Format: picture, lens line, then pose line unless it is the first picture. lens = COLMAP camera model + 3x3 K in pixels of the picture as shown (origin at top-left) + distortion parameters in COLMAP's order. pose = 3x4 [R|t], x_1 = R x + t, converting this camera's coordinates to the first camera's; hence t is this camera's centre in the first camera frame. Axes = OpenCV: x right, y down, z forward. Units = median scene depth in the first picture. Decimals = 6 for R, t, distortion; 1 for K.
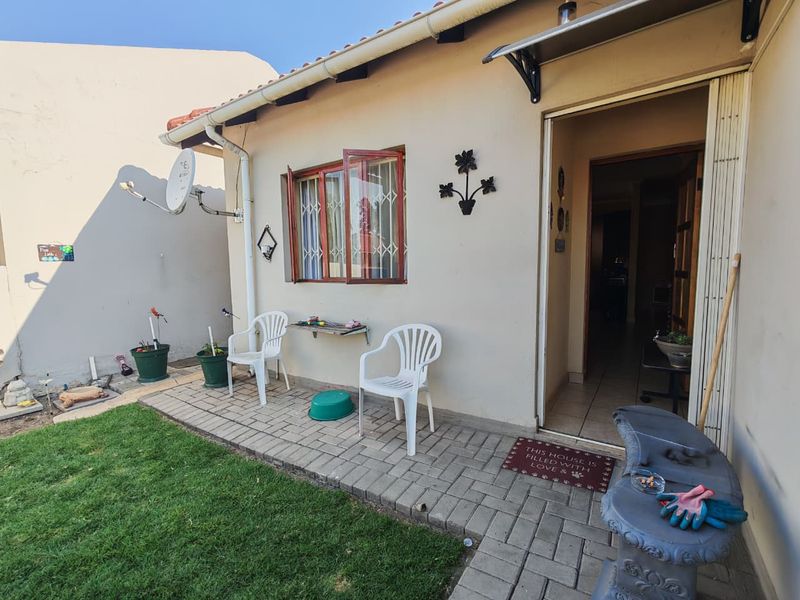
lens RADIAL K [[365.6, 0, 399.6], [0, 365.6, 301.2], [0, 0, 1]] dist [-0.004163, 0.001278]
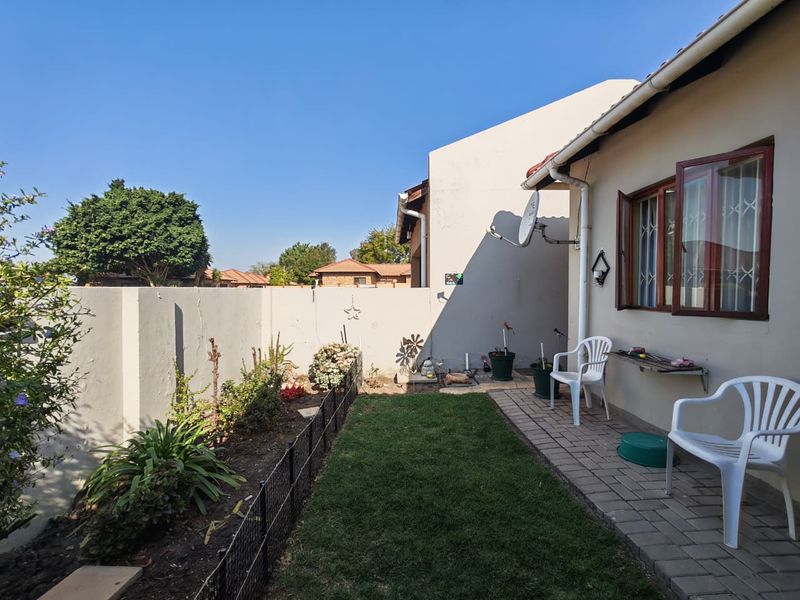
lens RADIAL K [[365.6, 0, 401.3], [0, 365.6, 301.0], [0, 0, 1]] dist [-0.004163, 0.001278]
pose [[0.575149, 0.043322, -0.816901, 0.175216], [-0.084073, 0.996439, -0.006349, -0.018735], [0.813717, 0.072331, 0.576743, -0.023914]]
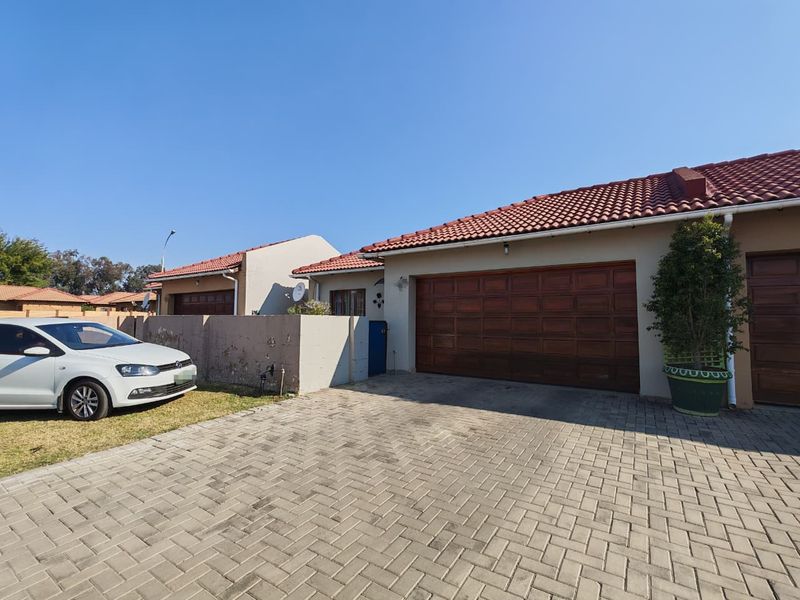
lens RADIAL K [[365.6, 0, 400.3], [0, 365.6, 299.9], [0, 0, 1]] dist [-0.004163, 0.001278]
pose [[0.999816, 0.019156, -0.000955, 0.335463], [-0.019089, 0.989020, -0.146540, 0.216457], [-0.001862, 0.146532, 0.989204, -2.443844]]
